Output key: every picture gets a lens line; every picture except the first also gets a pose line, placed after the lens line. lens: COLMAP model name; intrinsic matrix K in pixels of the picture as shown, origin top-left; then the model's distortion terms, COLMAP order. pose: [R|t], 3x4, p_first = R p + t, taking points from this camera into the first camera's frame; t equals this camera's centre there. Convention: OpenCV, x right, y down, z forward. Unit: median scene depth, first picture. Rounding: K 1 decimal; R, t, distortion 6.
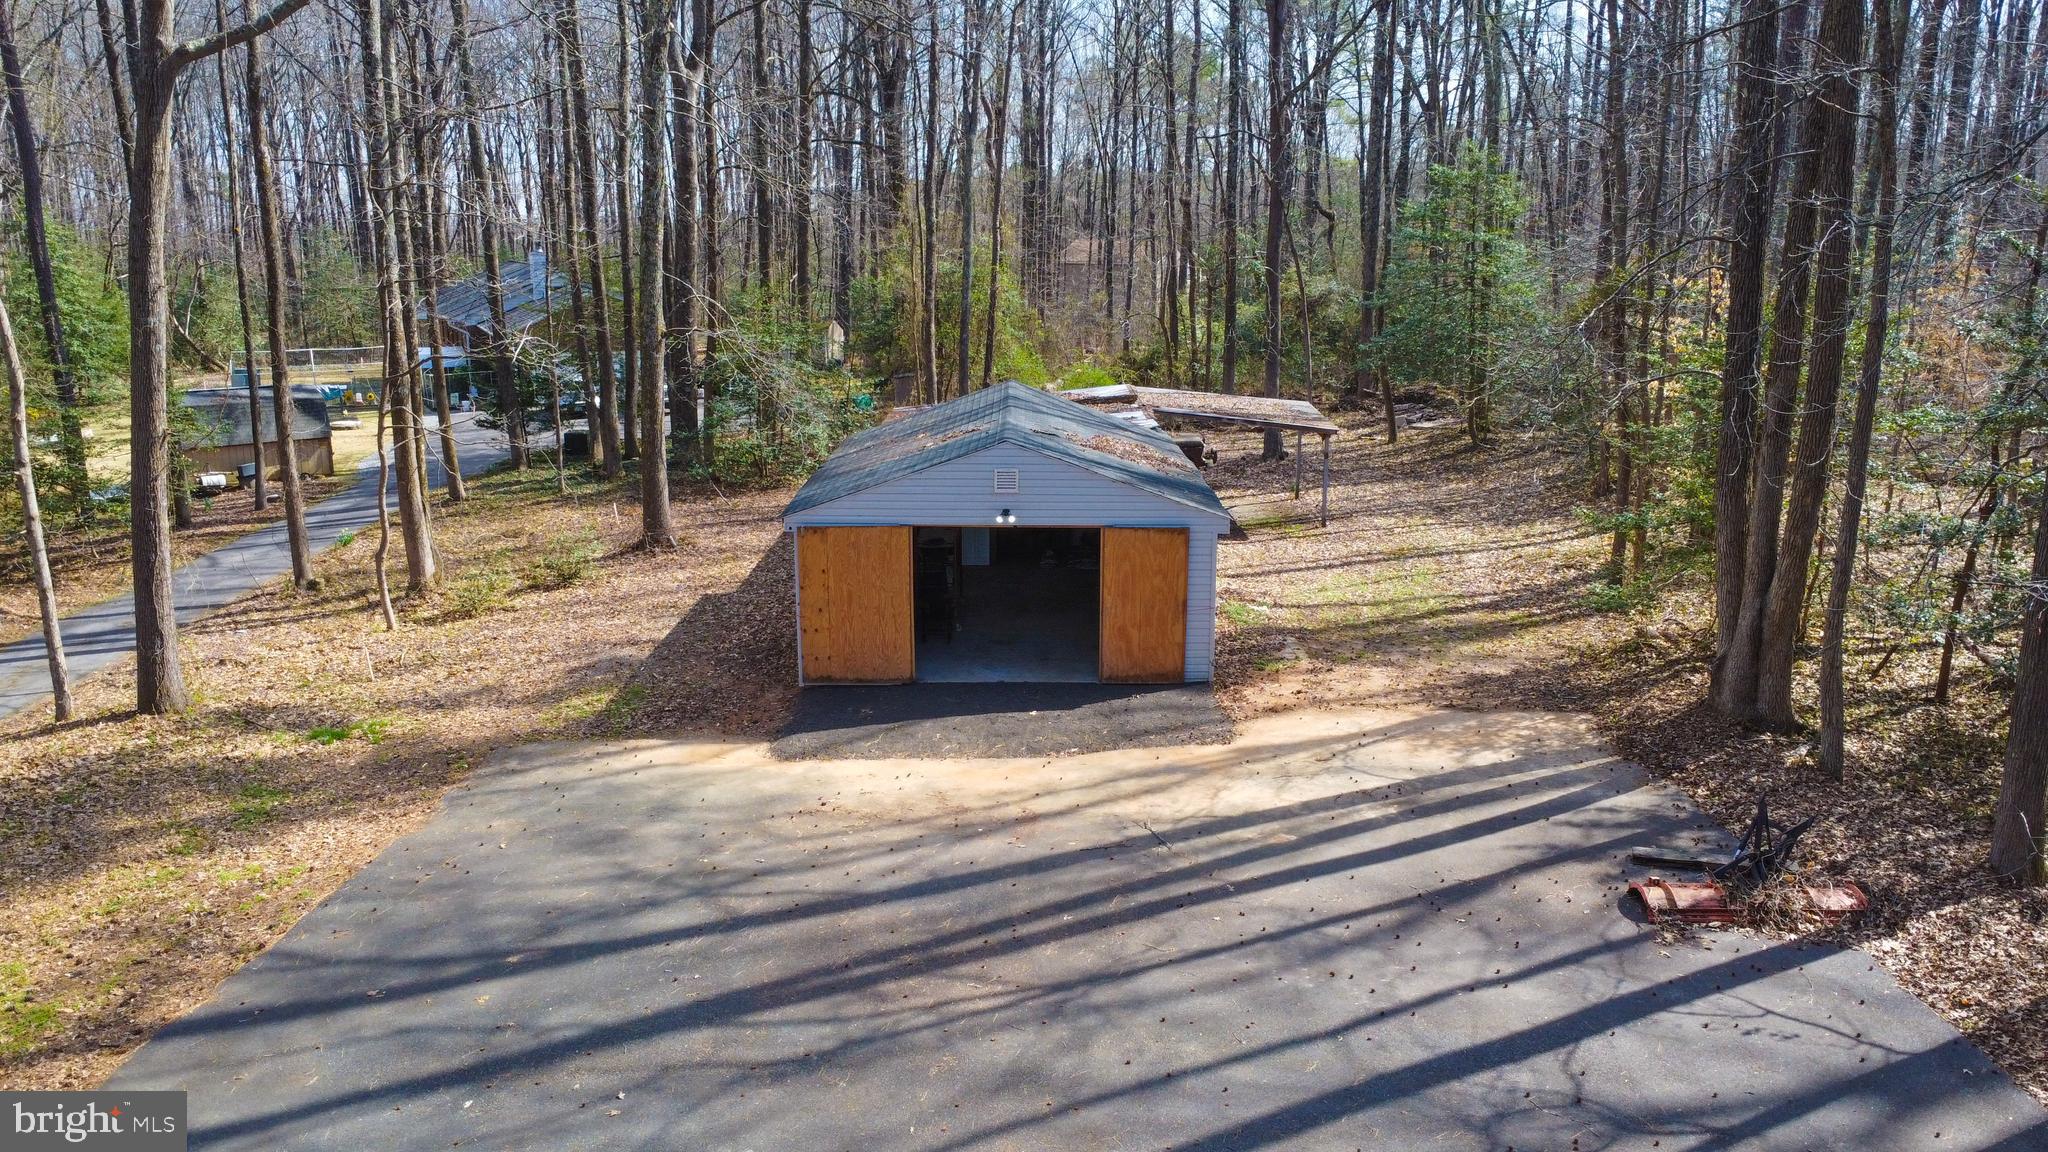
lens RADIAL K [[1555.3, 0, 1024.0], [0, 1555.3, 576.0], [0, 0, 1]] dist [-0.007513, -0.004393]
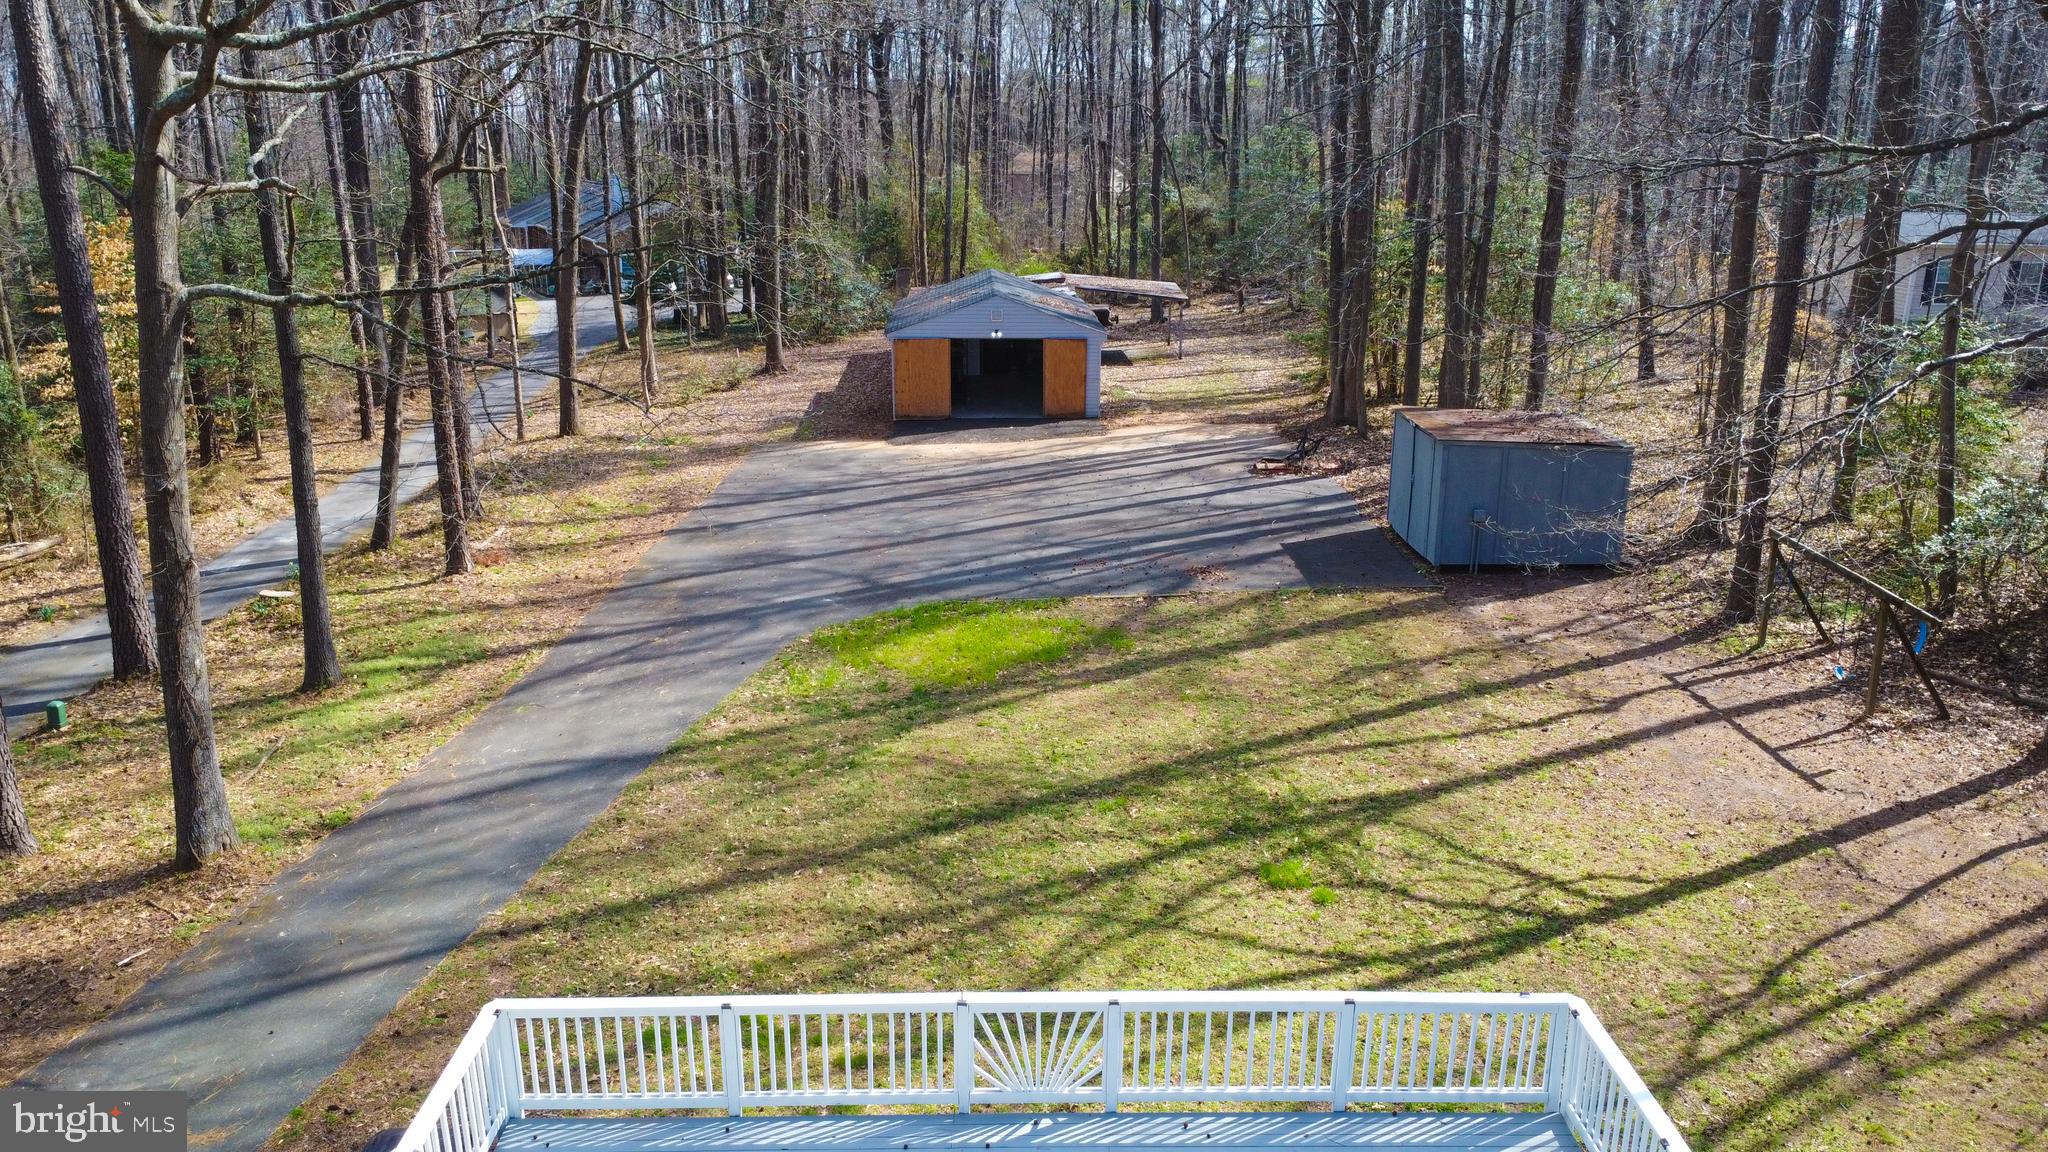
lens RADIAL K [[1541.7, 0, 1015.6], [0, 1541.7, 612.8], [0, 0, 1]] dist [0.000278, -0.003951]
pose [[0.999499, -0.010425, 0.029872, -0.046900], [0.007806, 0.996222, 0.086490, 0.139269], [-0.030661, -0.086214, 0.995805, -0.949414]]
